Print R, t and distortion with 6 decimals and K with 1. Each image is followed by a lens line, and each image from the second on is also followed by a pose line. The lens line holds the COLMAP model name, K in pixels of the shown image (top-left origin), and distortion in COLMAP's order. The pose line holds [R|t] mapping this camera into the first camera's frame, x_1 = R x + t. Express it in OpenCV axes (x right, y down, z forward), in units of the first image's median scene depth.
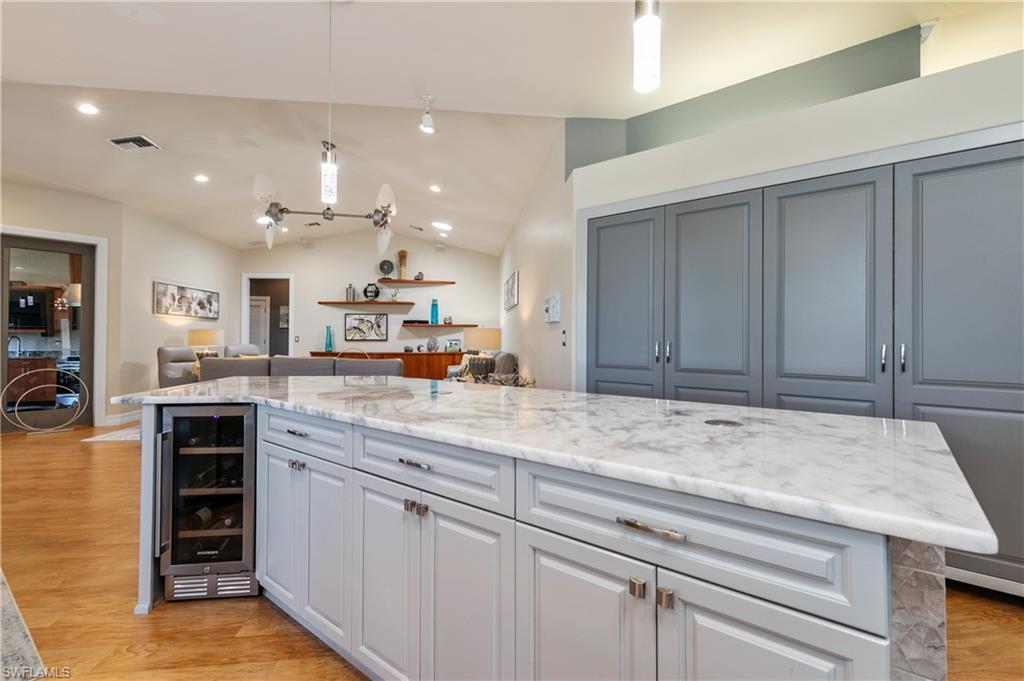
lens RADIAL K [[464.7, 0, 515.2], [0, 464.7, 335.4], [0, 0, 1]] dist [0.004454, -0.002586]
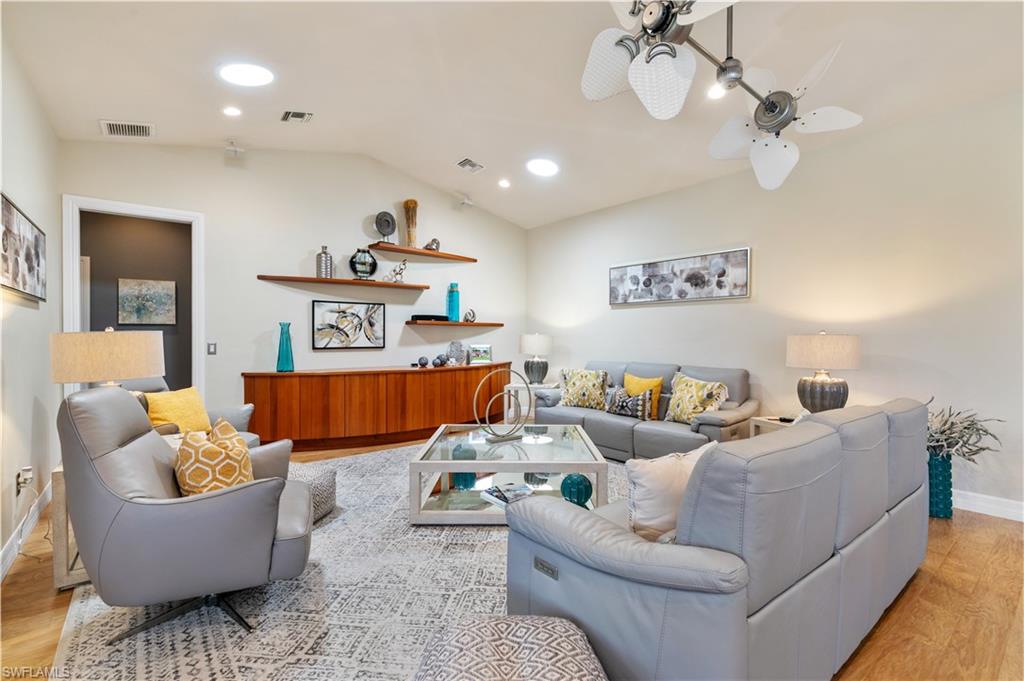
lens RADIAL K [[464.7, 0, 520.3], [0, 464.7, 341.9], [0, 0, 1]] dist [0.004454, -0.002586]
pose [[0.849156, -0.008656, 0.528072, -0.443888], [-0.000373, 0.999856, 0.016990, -0.007244], [-0.528142, -0.014624, 0.849030, 0.405673]]
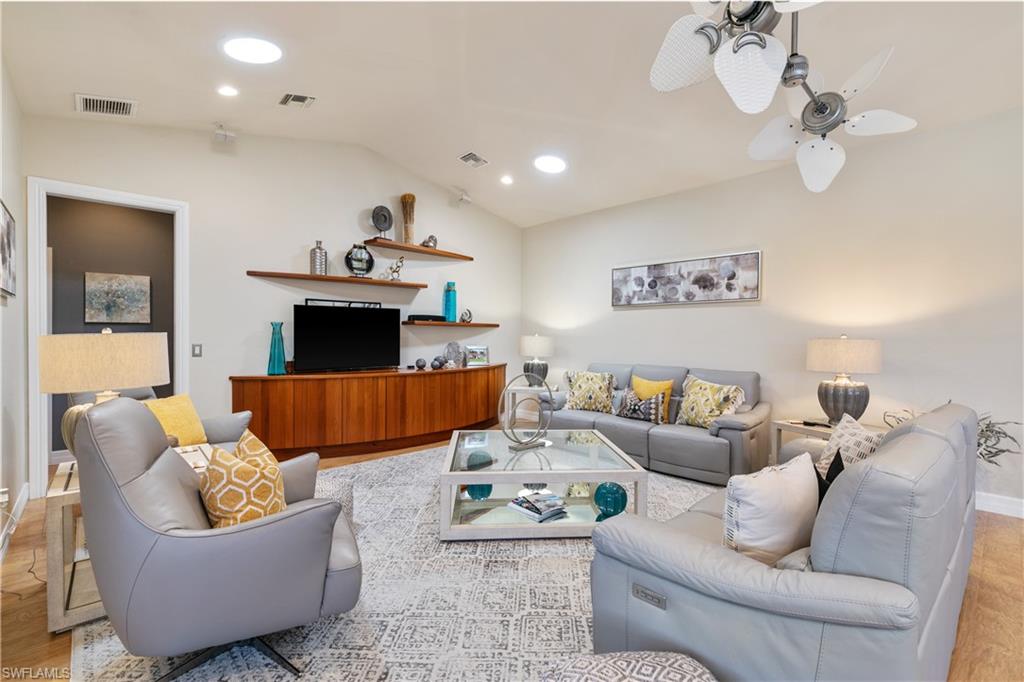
lens RADIAL K [[464.7, 0, 521.2], [0, 464.7, 342.6], [0, 0, 1]] dist [0.004454, -0.002586]
pose [[0.806725, -0.007332, 0.590881, -0.473356], [-0.005346, 0.999792, 0.019705, -0.009514], [-0.590903, -0.019055, 0.806518, 0.445522]]
